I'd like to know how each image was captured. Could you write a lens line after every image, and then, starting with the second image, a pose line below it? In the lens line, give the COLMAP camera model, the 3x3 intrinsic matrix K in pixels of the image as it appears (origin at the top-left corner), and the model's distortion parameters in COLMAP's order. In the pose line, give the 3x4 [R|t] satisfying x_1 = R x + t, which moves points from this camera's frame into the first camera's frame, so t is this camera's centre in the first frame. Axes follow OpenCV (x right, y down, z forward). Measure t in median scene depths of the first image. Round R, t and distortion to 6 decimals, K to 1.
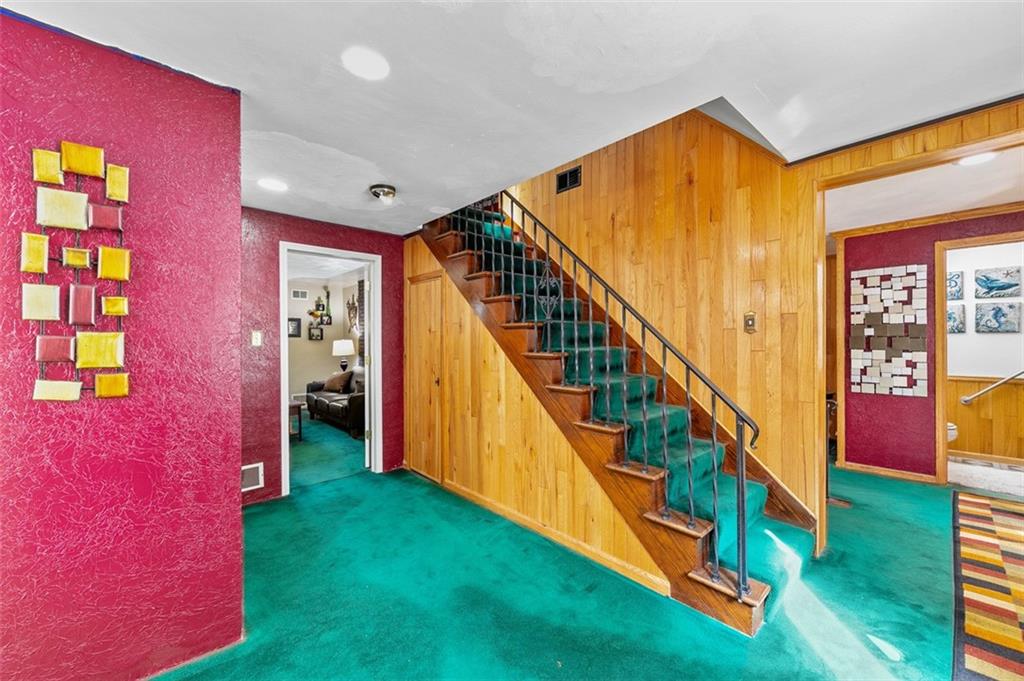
lens RADIAL K [[400.0, 0, 517.3], [0, 400.0, 341.2], [0, 0, 1]] dist [0.001157, -0.000765]
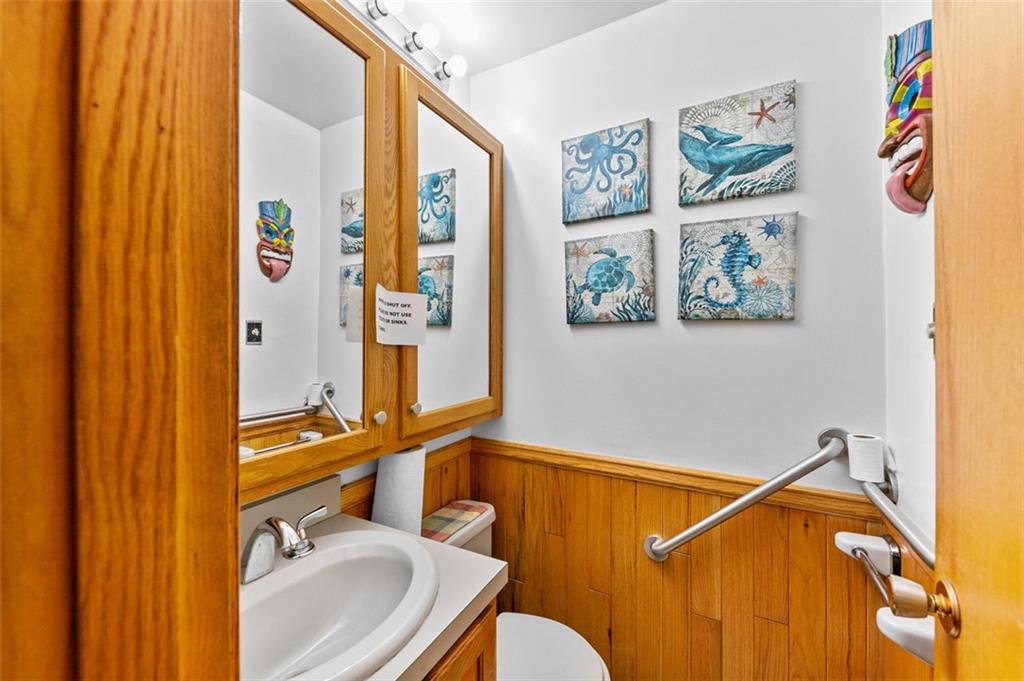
lens RADIAL K [[400.0, 0, 507.0], [0, 400.0, 336.9], [0, 0, 1]] dist [0.001157, -0.000765]
pose [[0.949557, 0.003164, 0.313579, 0.948077], [-0.002629, 0.999994, -0.002130, -0.010190], [-0.313584, 0.001198, 0.949560, 0.773272]]
